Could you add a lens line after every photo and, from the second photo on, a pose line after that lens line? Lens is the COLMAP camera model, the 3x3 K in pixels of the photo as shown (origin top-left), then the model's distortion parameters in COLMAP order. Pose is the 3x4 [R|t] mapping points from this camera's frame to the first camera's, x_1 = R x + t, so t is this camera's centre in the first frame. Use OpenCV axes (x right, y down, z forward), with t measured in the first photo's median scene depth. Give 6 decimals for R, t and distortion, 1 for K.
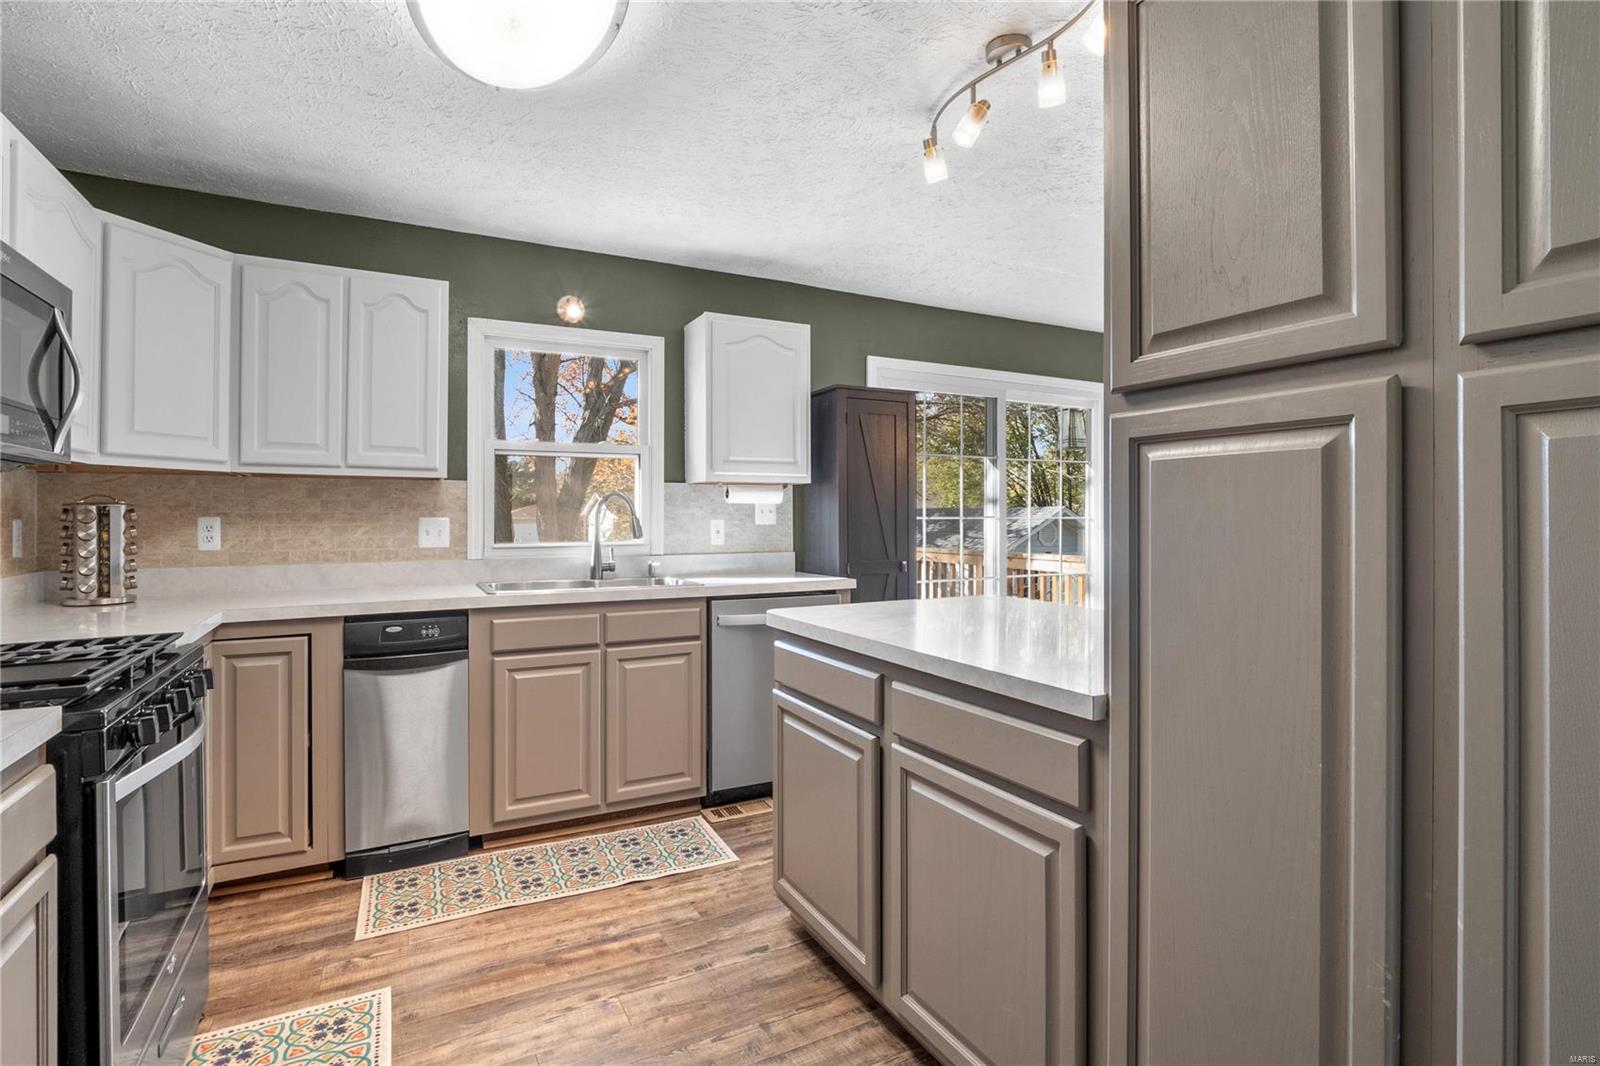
lens RADIAL K [[773.4, 0, 801.3], [0, 773.4, 521.1], [0, 0, 1]] dist [-0.014057, 0.000045]
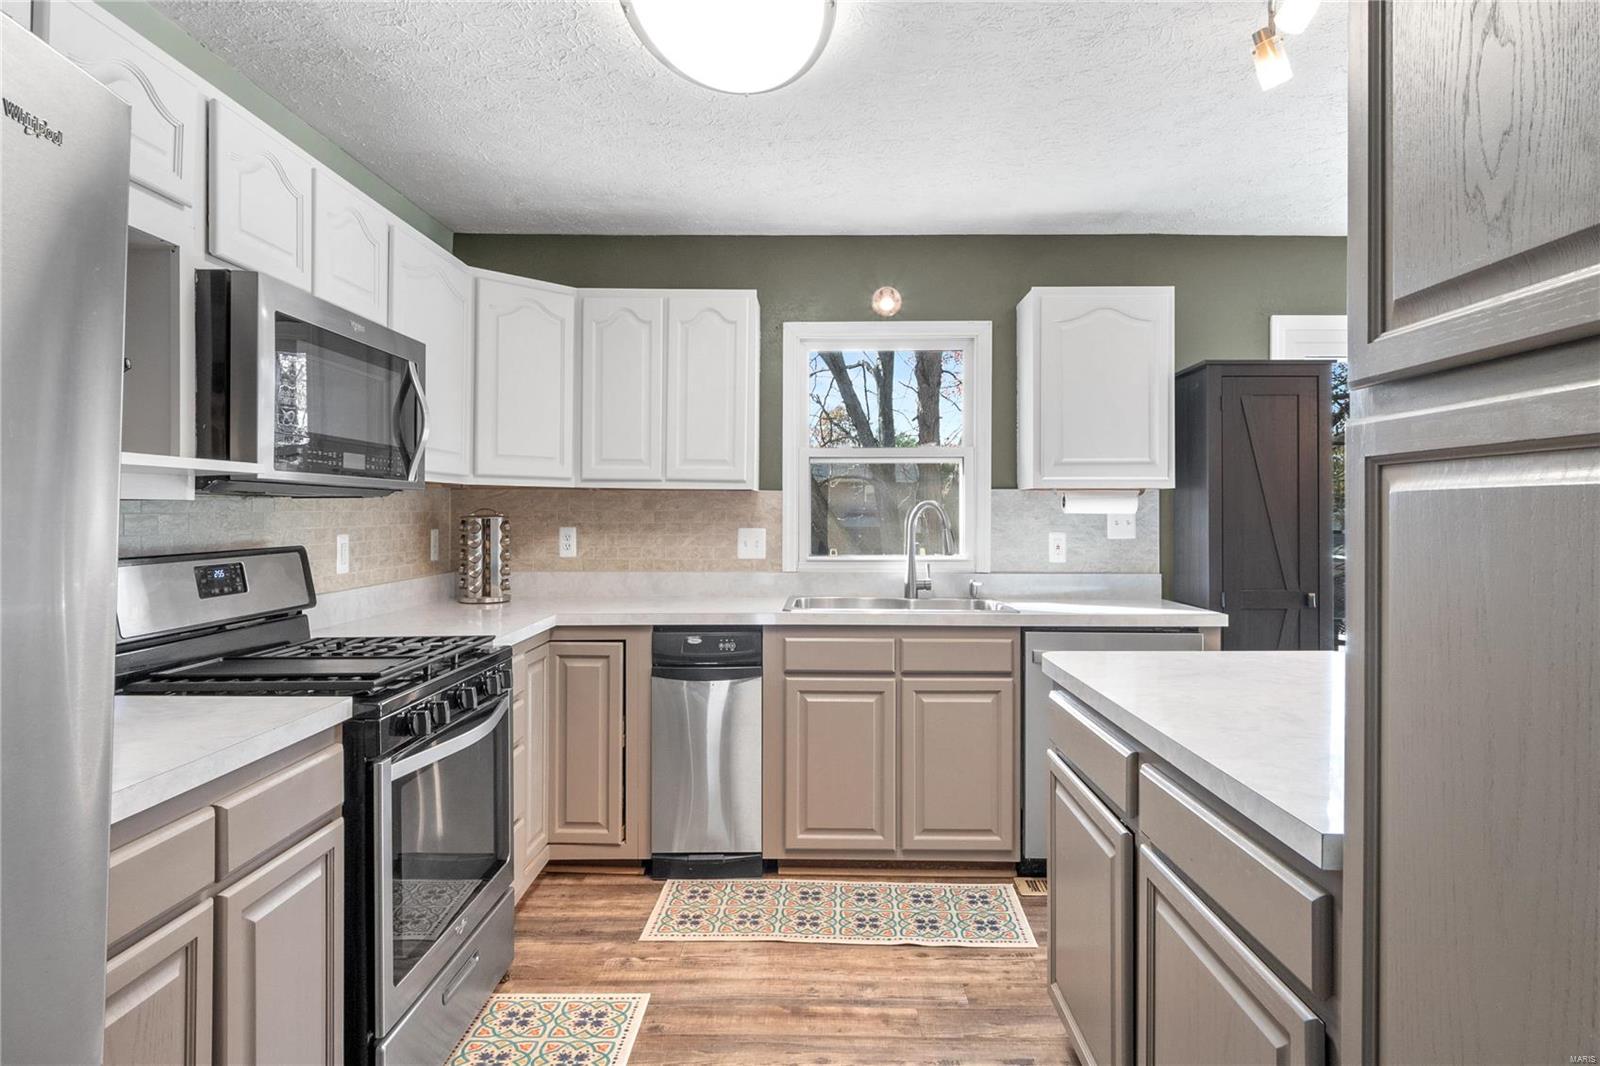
lens RADIAL K [[887.0, 0, 804.4], [0, 887.0, 520.2], [0, 0, 1]] dist [-0.002352, -0.001444]
pose [[0.879656, 0.006288, -0.475569, 0.153991], [-0.006365, 0.999979, 0.001449, -0.021475], [0.475568, 0.001753, 0.879677, 0.040275]]
